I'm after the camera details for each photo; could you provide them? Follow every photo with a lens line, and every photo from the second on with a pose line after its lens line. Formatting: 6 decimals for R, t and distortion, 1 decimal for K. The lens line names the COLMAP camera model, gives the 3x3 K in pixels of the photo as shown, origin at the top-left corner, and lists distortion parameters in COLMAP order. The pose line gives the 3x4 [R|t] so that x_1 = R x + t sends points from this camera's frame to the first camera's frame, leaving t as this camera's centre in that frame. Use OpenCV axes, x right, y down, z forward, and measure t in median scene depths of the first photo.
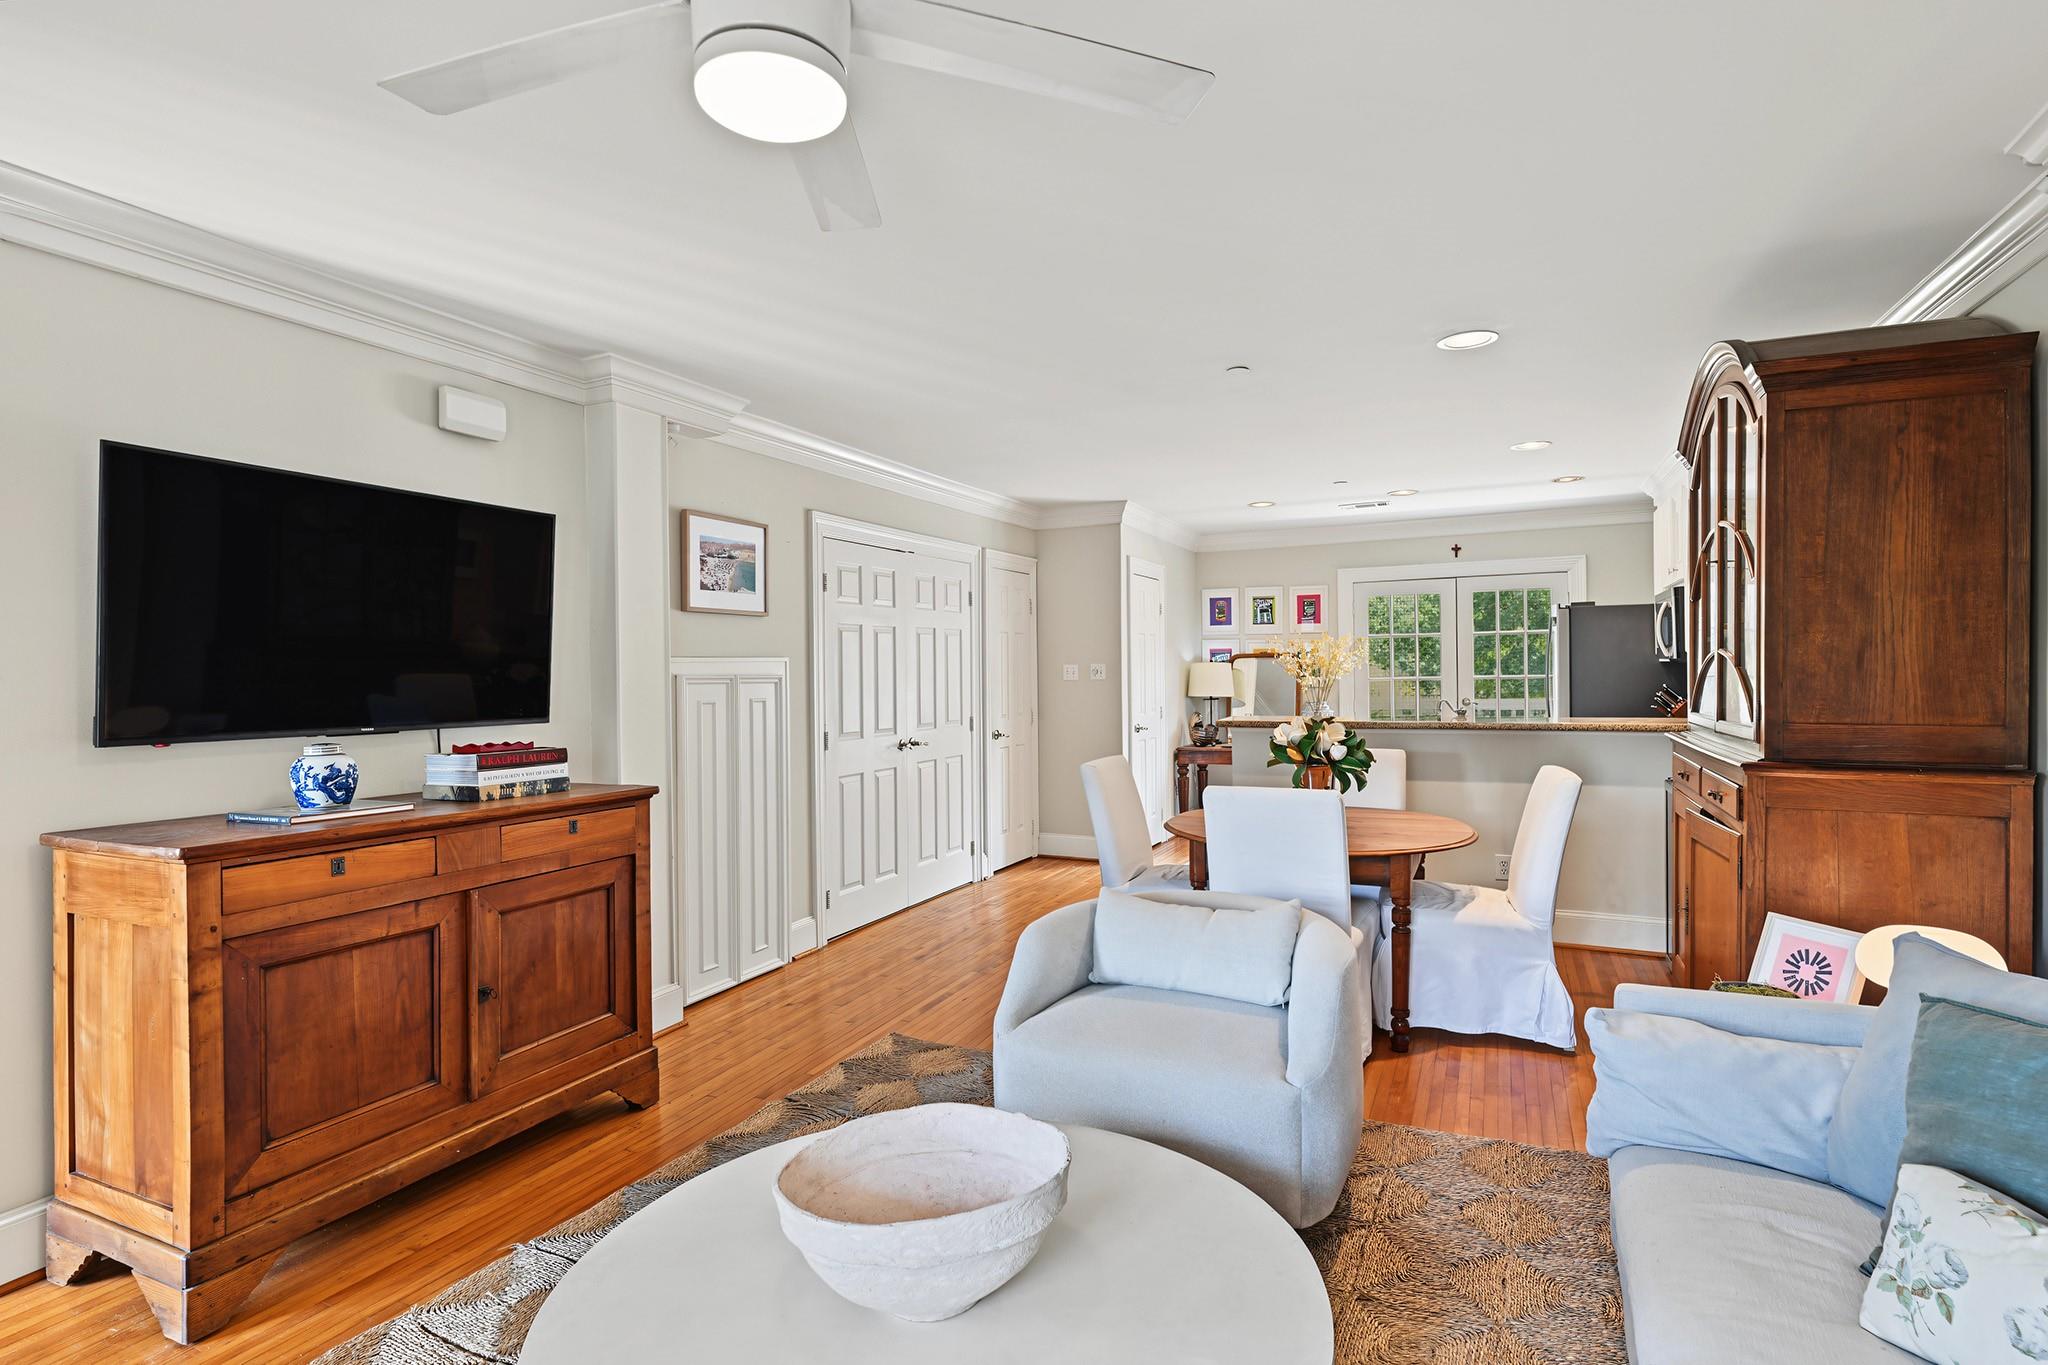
lens RADIAL K [[1004.8, 0, 1021.5], [0, 1004.8, 666.6], [0, 0, 1]] dist [-0.003020, 0.000631]
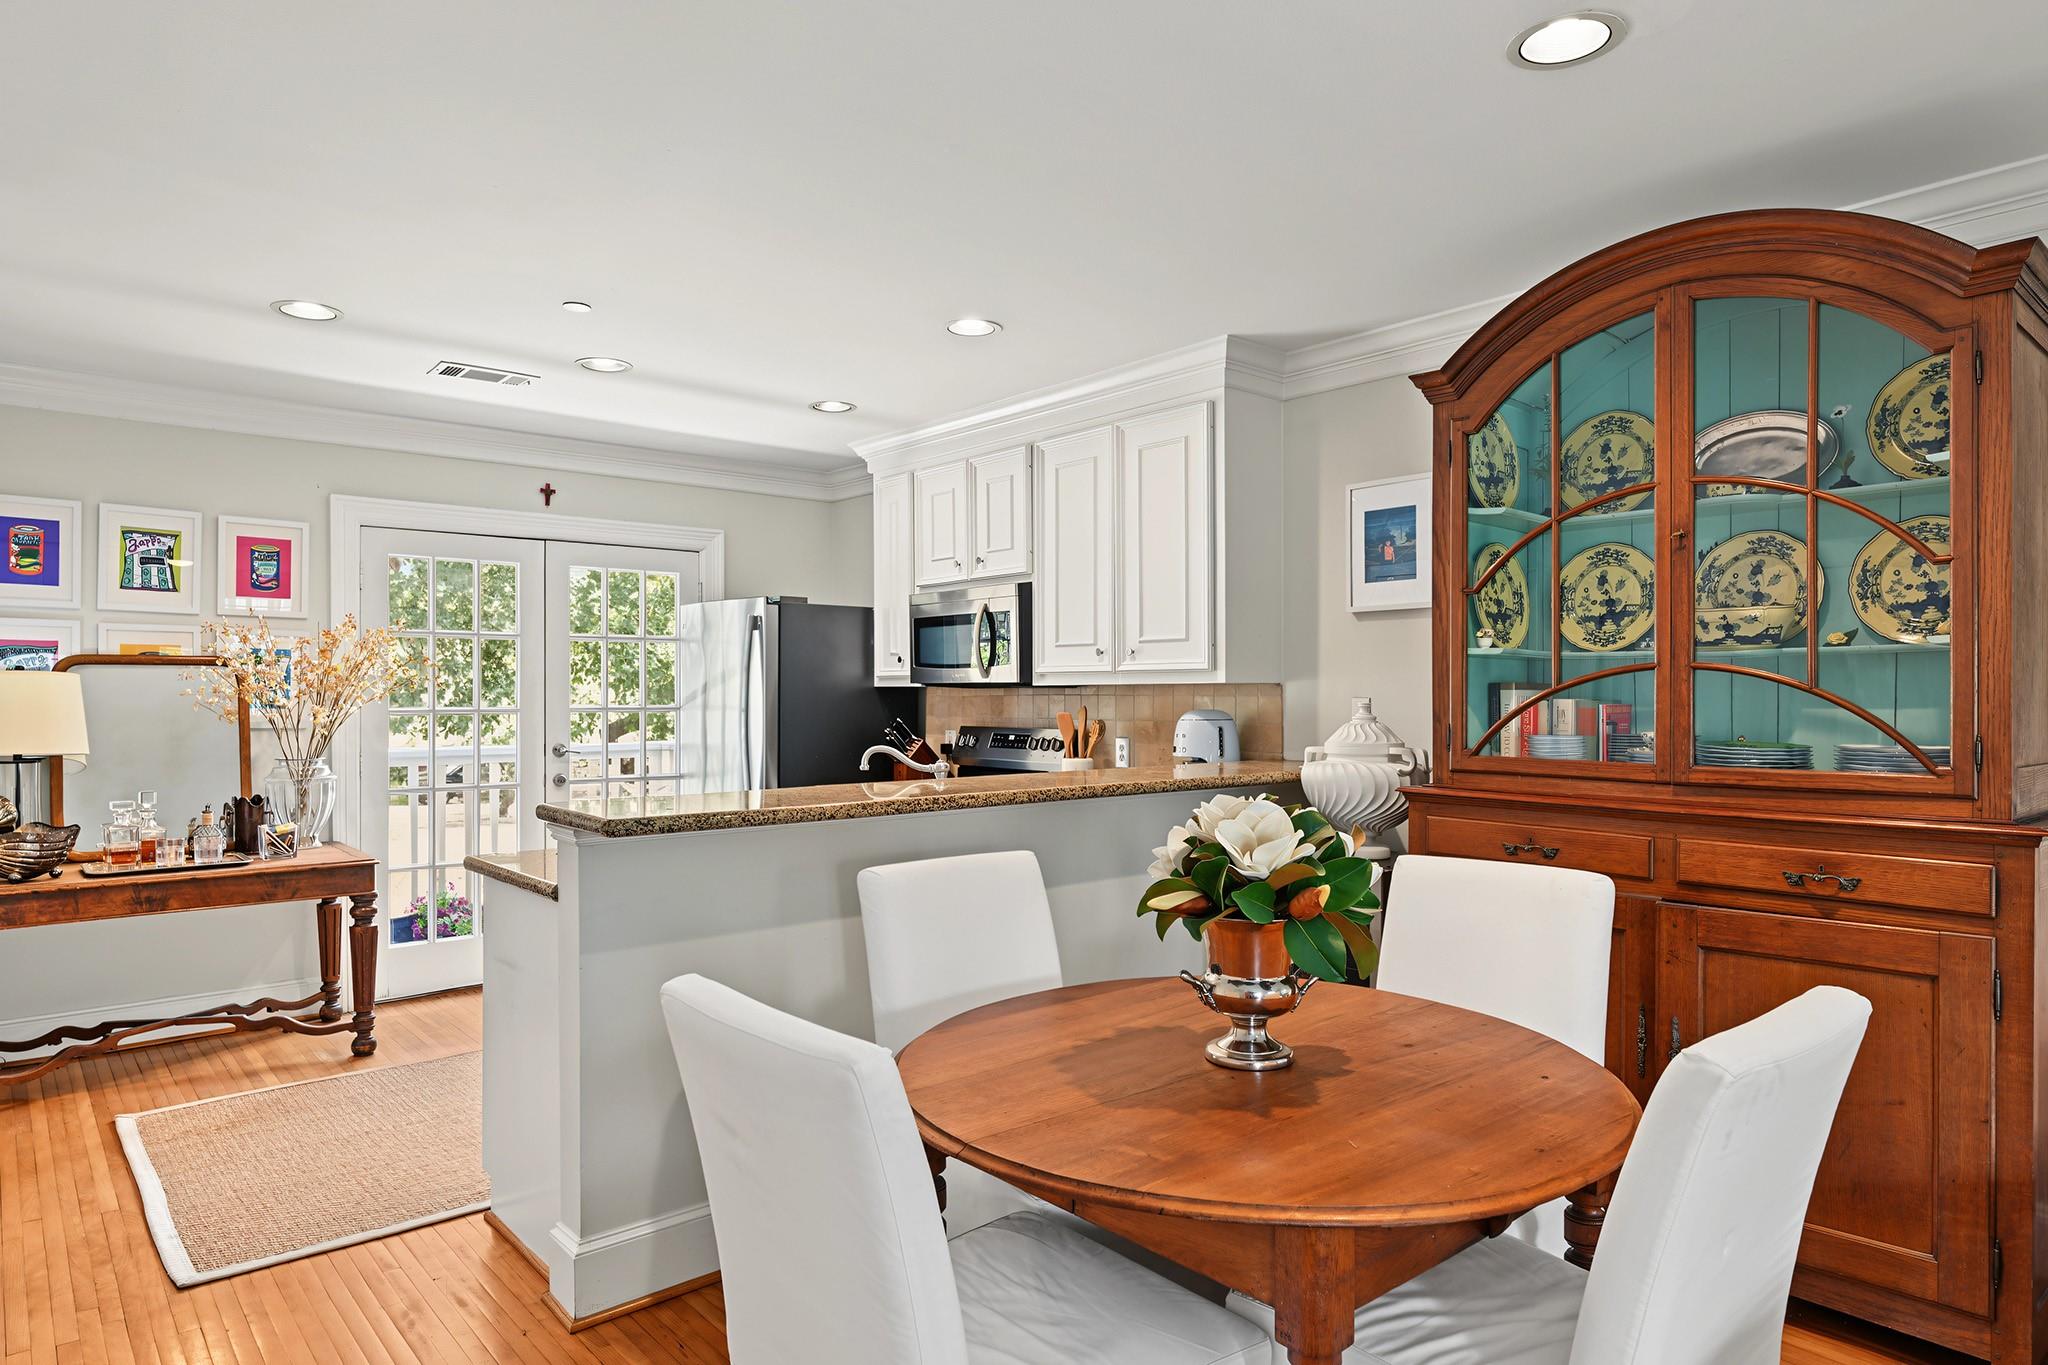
lens RADIAL K [[1203.9, 0, 1005.5], [0, 1203.9, 698.2], [0, 0, 1]] dist [-0.002068, -0.000360]
pose [[0.413166, 0.012255, 0.910573, -0.152100], [-0.011227, 0.999902, -0.008364, 0.011316], [-0.910587, -0.006768, 0.413263, 0.693313]]
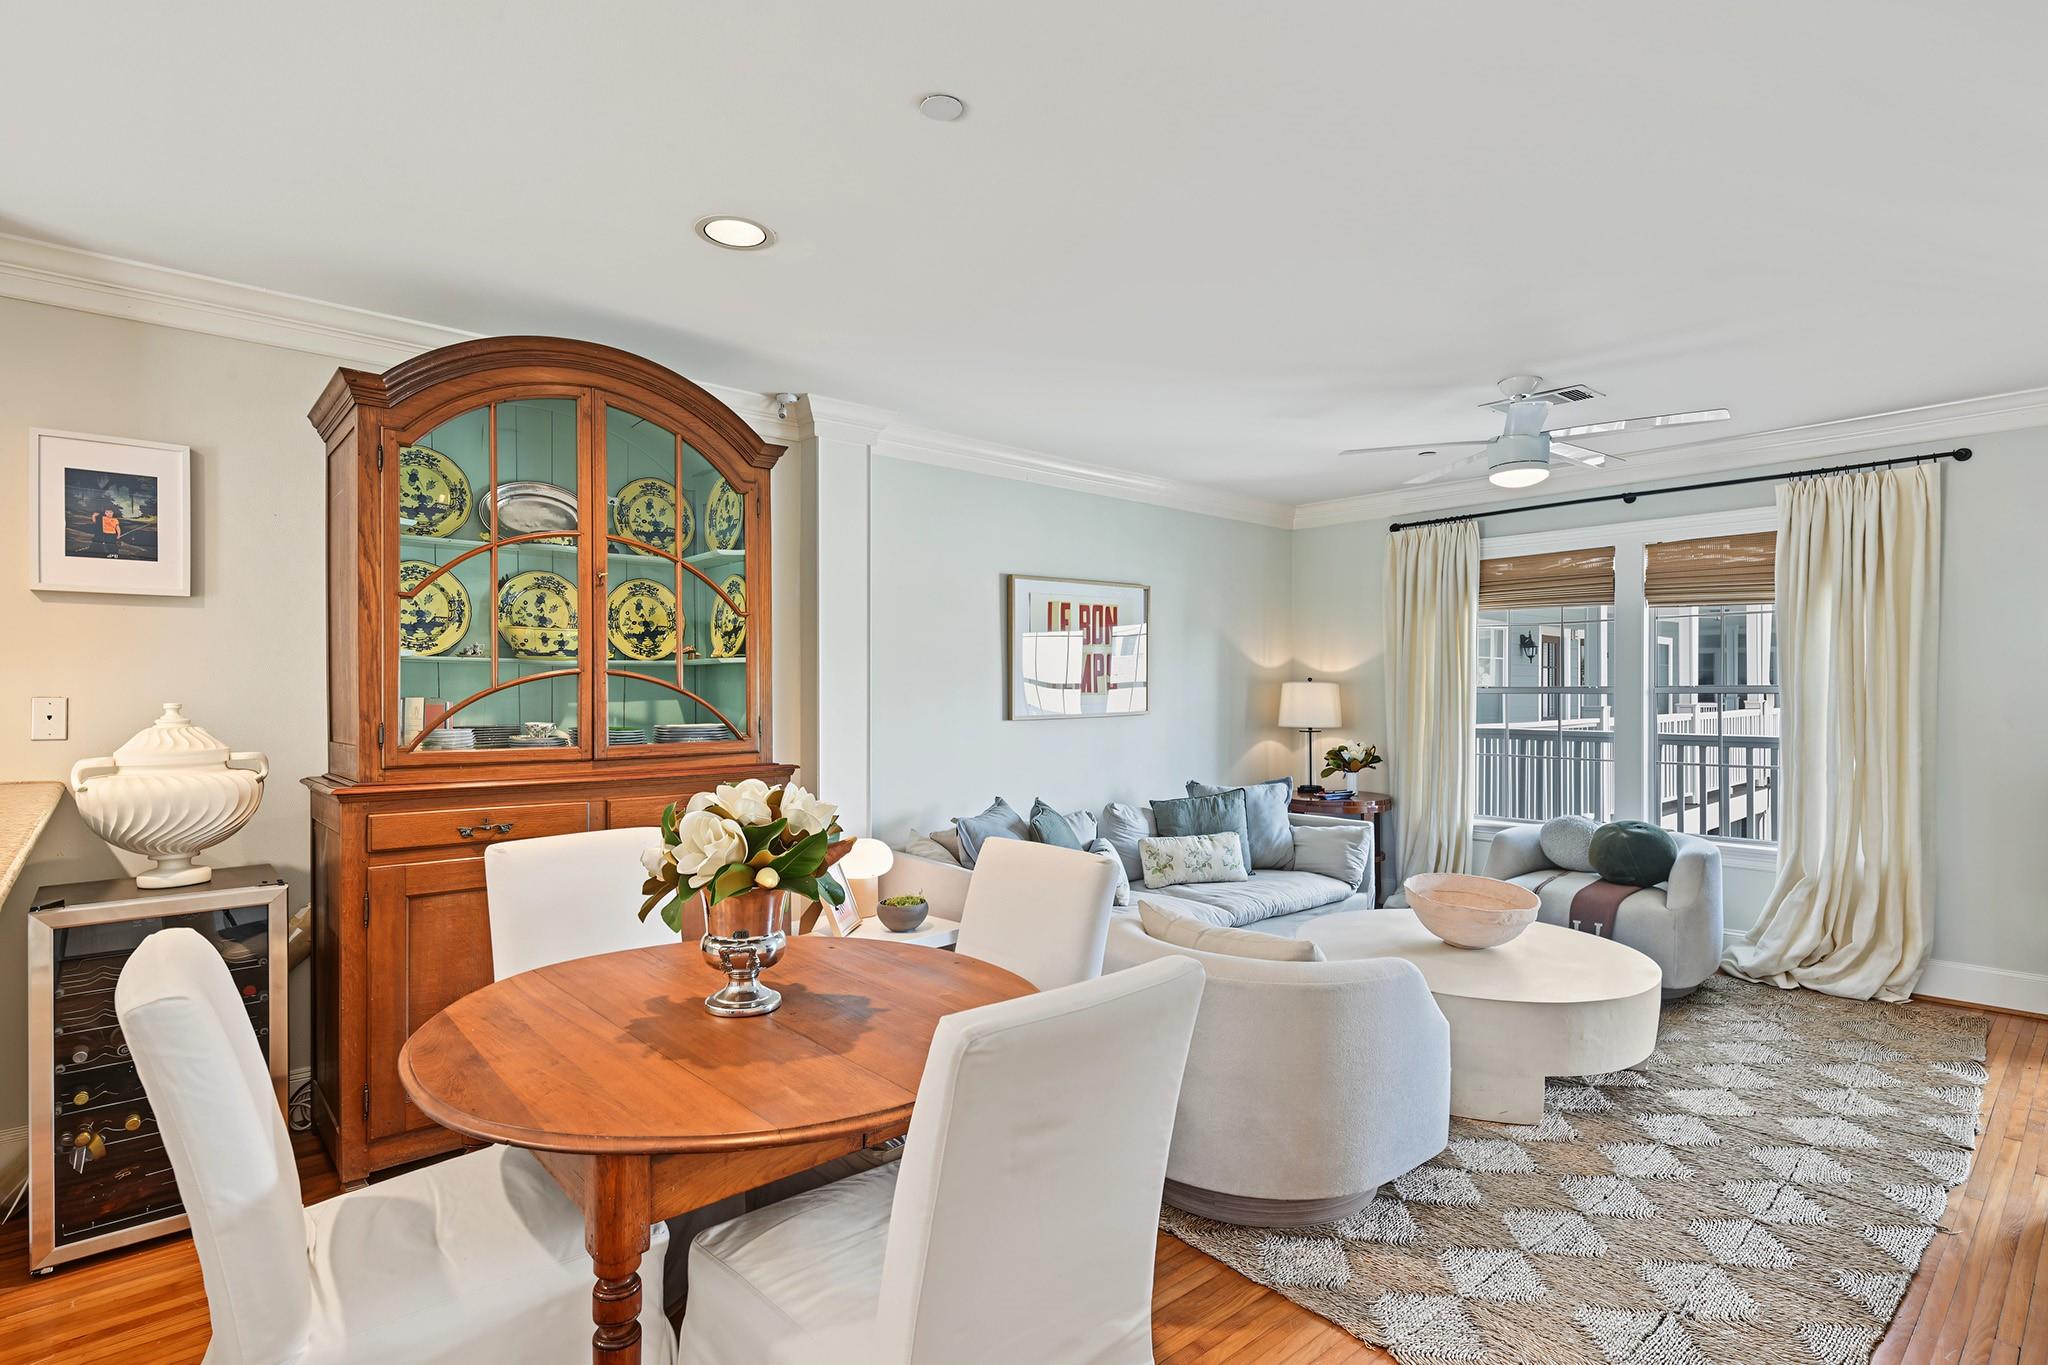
lens RADIAL K [[1027.1, 0, 1003.2], [0, 1027.1, 681.9], [0, 0, 1]] dist [0.003283, -0.001661]
pose [[-0.921137, 0.014681, 0.388963, -0.007821], [0.009590, 0.999841, -0.015027, 0.006608], [-0.389121, -0.010112, -0.921131, 1.110475]]
